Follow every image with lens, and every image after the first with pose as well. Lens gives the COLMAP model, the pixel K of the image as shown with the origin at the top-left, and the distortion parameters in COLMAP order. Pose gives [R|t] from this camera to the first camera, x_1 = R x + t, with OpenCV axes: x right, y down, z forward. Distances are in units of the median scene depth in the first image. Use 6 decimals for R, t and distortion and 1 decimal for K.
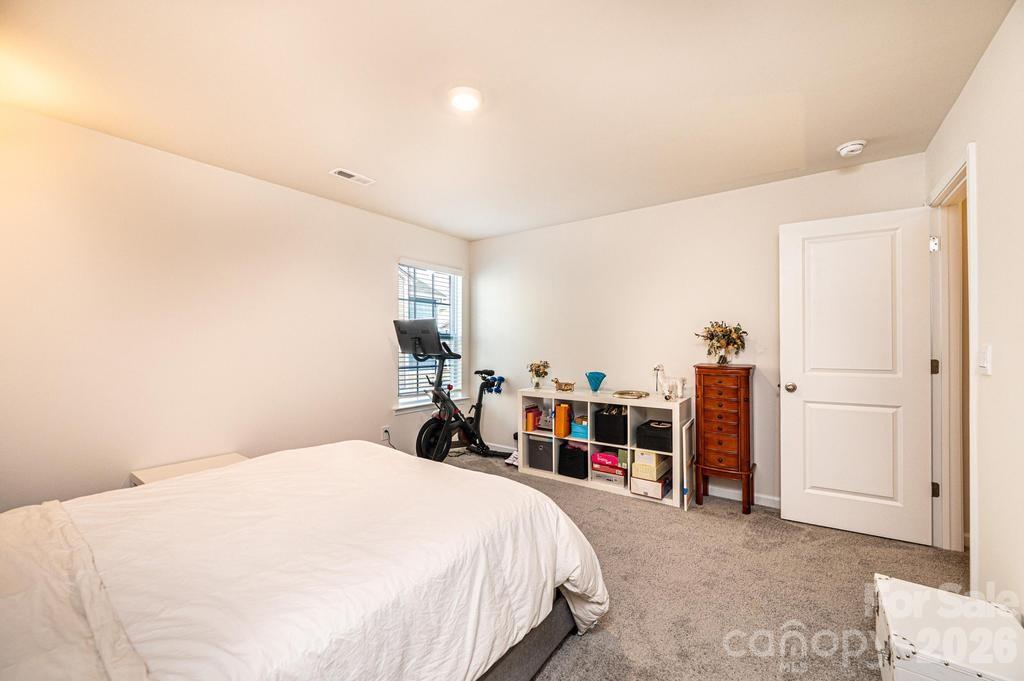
lens RADIAL K [[409.7, 0, 512.0], [0, 409.7, 340.5], [0, 0, 1]] dist [-0.000669, 0.000095]
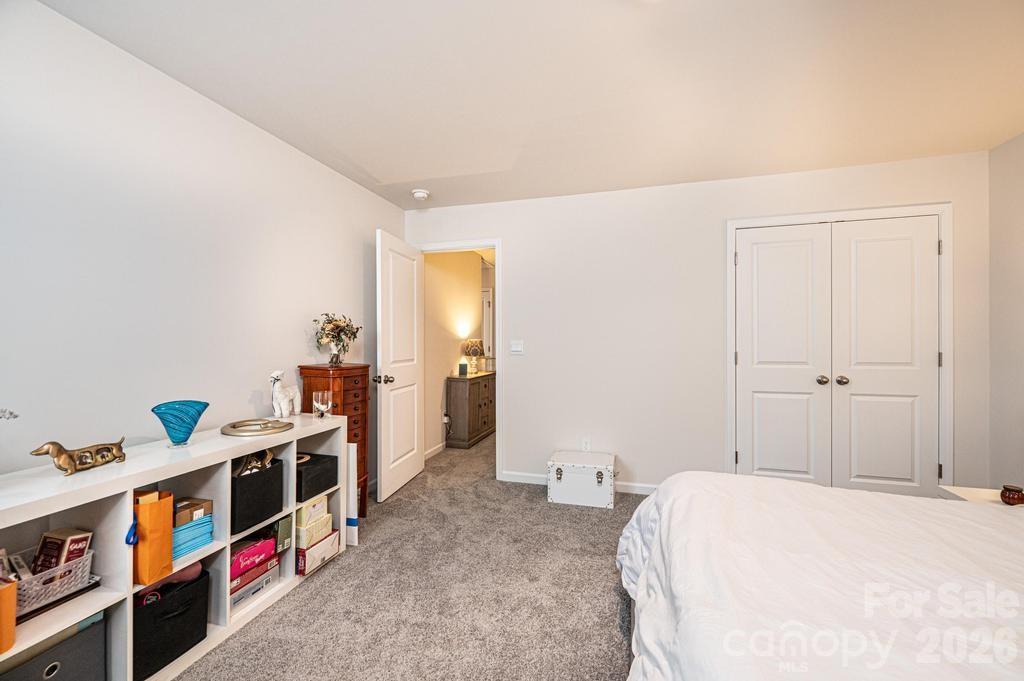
lens RADIAL K [[409.7, 0, 512.0], [0, 409.7, 340.5], [0, 0, 1]] dist [-0.000669, 0.000095]
pose [[-0.342735, -0.002961, 0.939428, -0.394327], [-0.005563, 0.999984, 0.001122, 0.007476], [-0.939416, -0.004841, -0.342746, 0.889322]]
